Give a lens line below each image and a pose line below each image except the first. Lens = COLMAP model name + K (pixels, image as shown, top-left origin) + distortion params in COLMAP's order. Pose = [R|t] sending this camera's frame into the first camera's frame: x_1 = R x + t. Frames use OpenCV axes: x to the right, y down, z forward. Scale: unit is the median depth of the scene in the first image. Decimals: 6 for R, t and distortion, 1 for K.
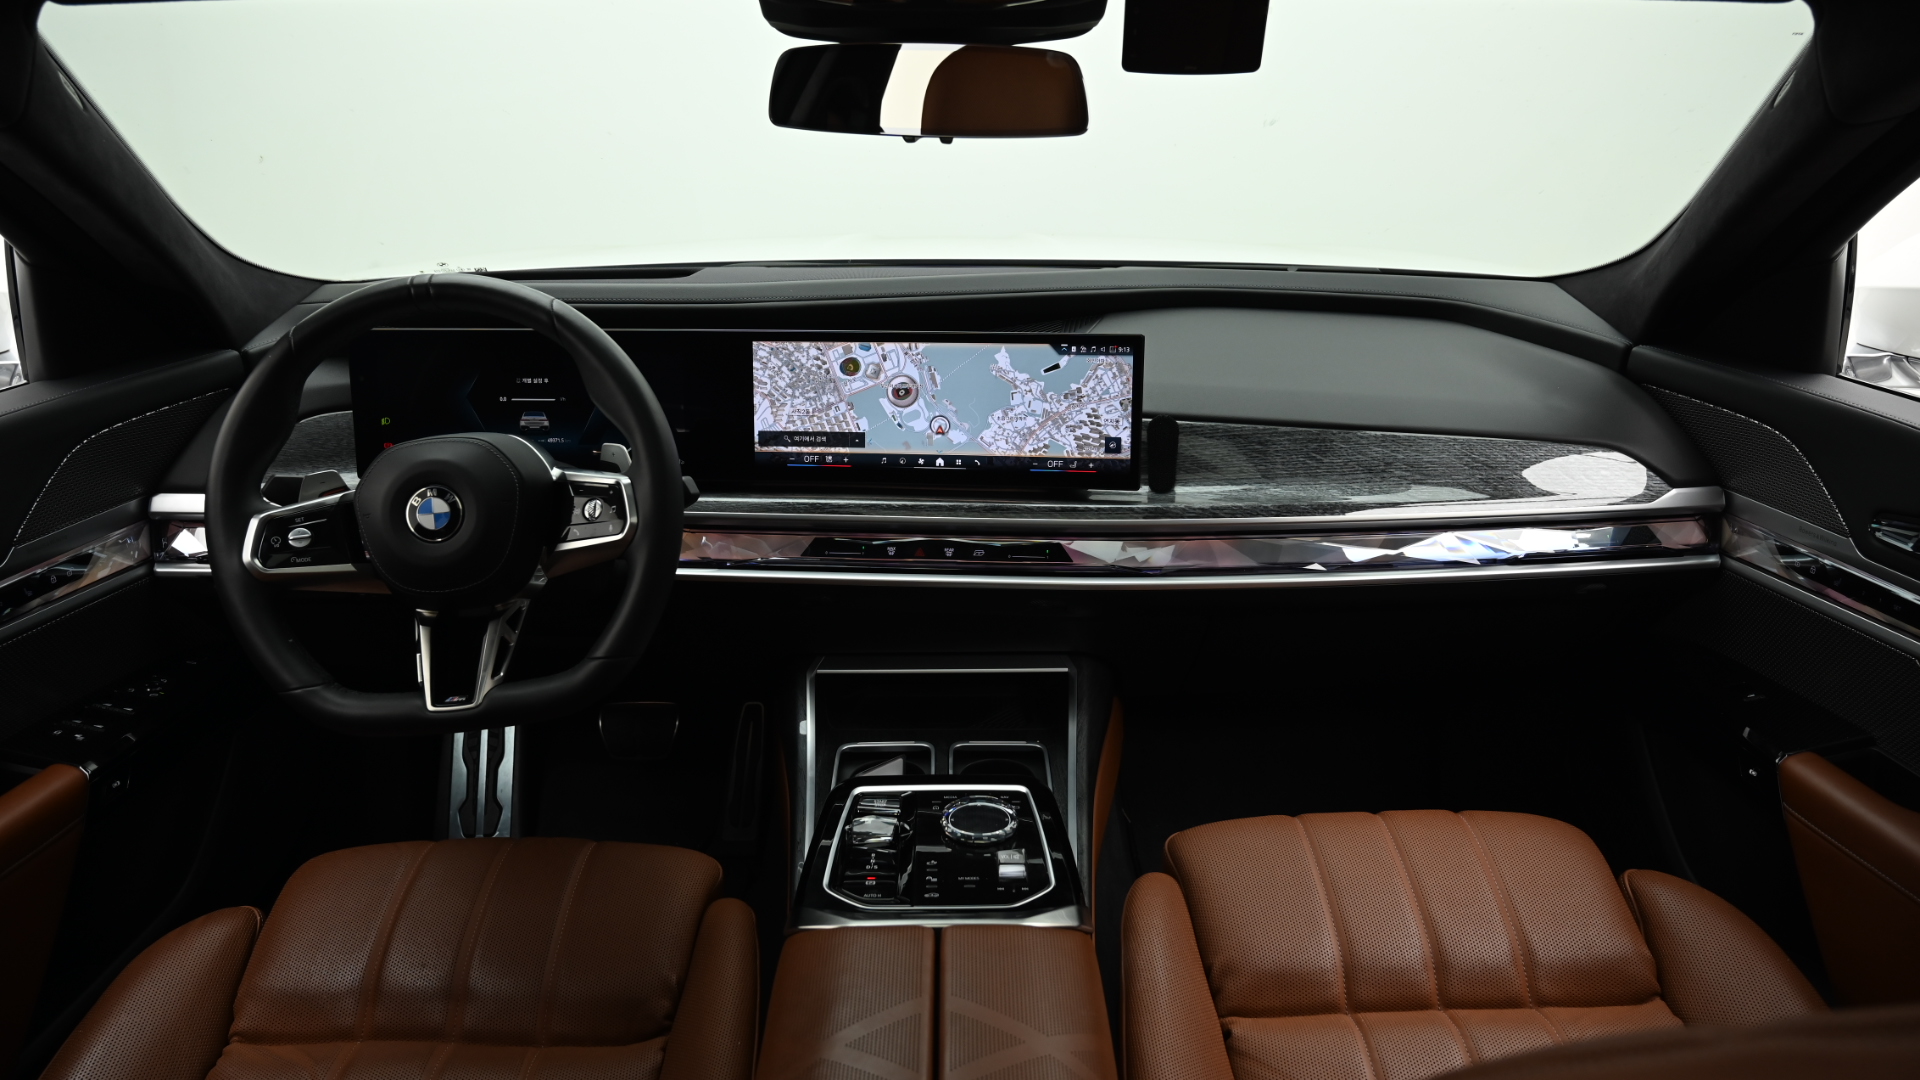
lens RADIAL K [[1290.2, 0, 960.1], [0, 1290.2, 534.7], [0, 0, 1]] dist [-0.010004, 0.001468]
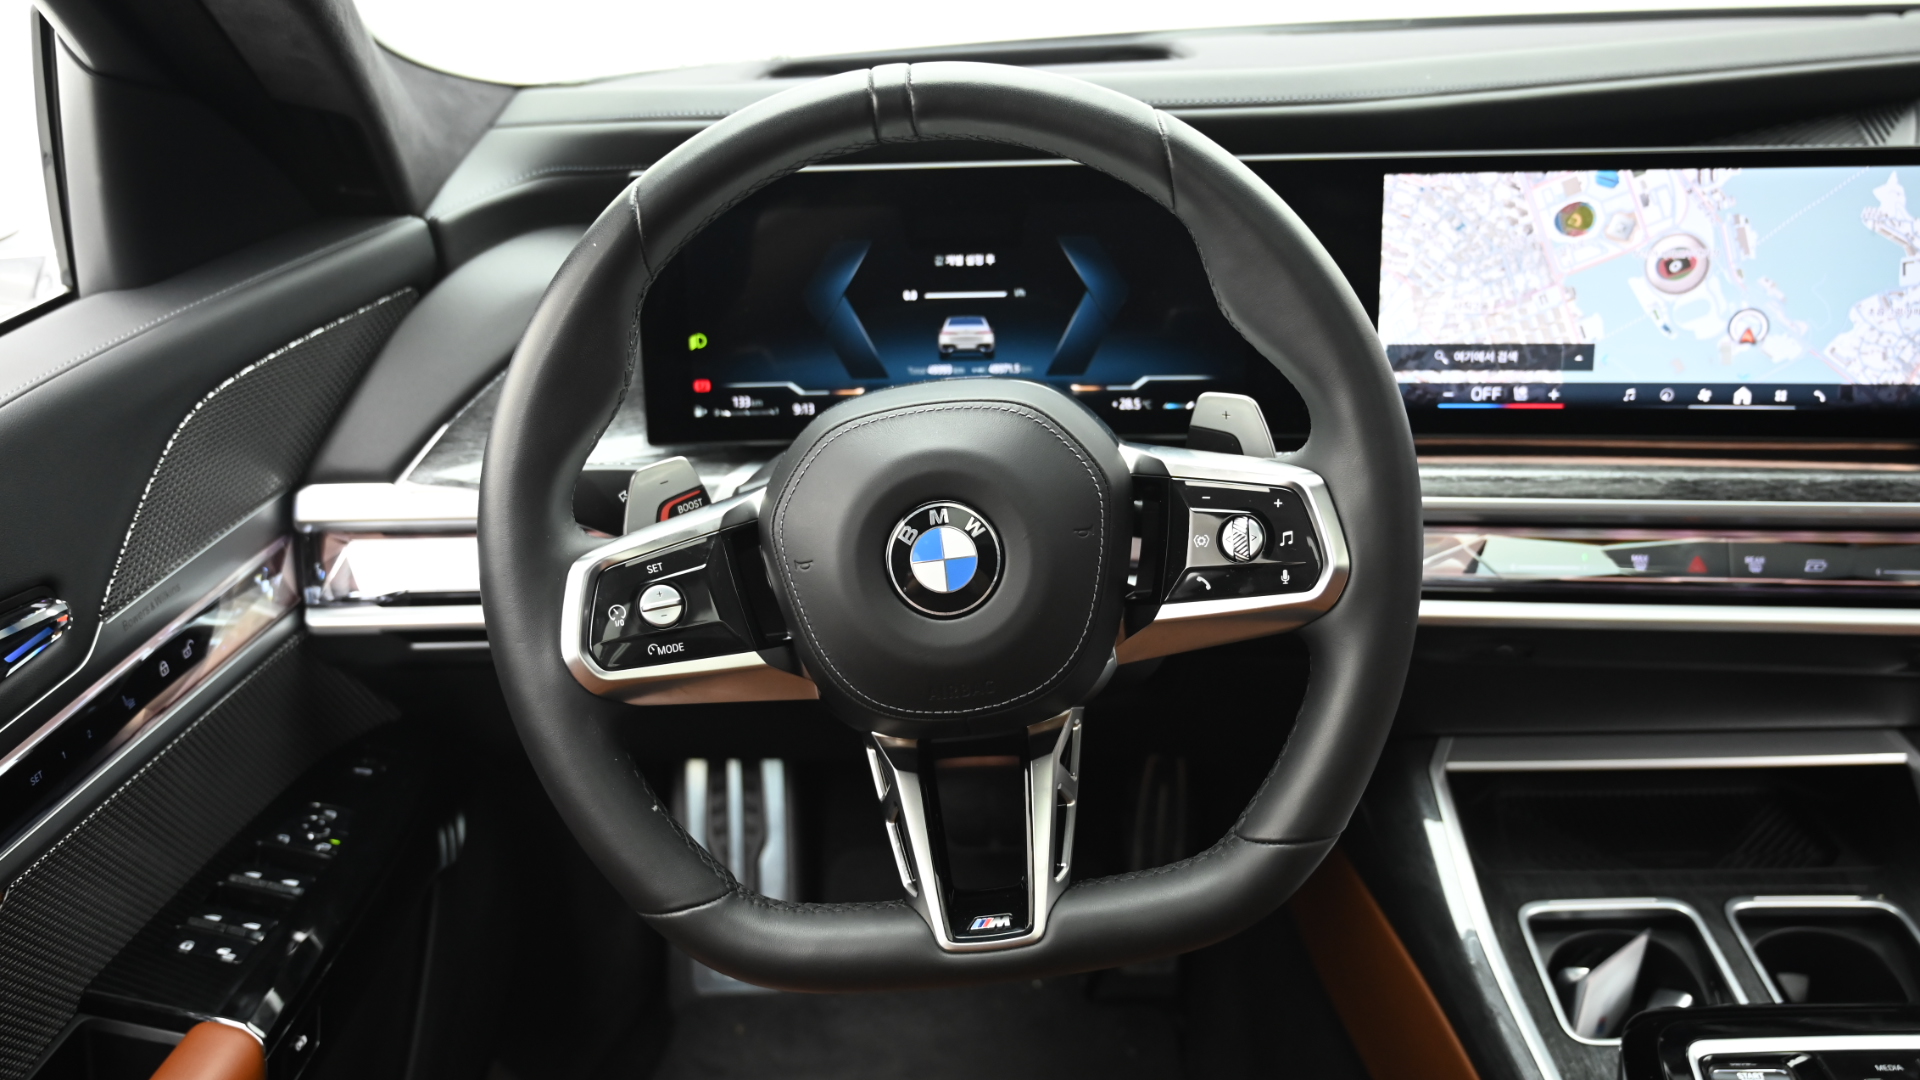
lens RADIAL K [[1615.7, 0, 970.6], [0, 1615.7, 537.4], [0, 0, 1]] dist [-0.003931, 0.003291]
pose [[0.998499, -0.017693, -0.051837, -0.303389], [0.022268, 0.995776, 0.089070, -0.065610], [0.050042, -0.090090, 0.994676, 0.321757]]
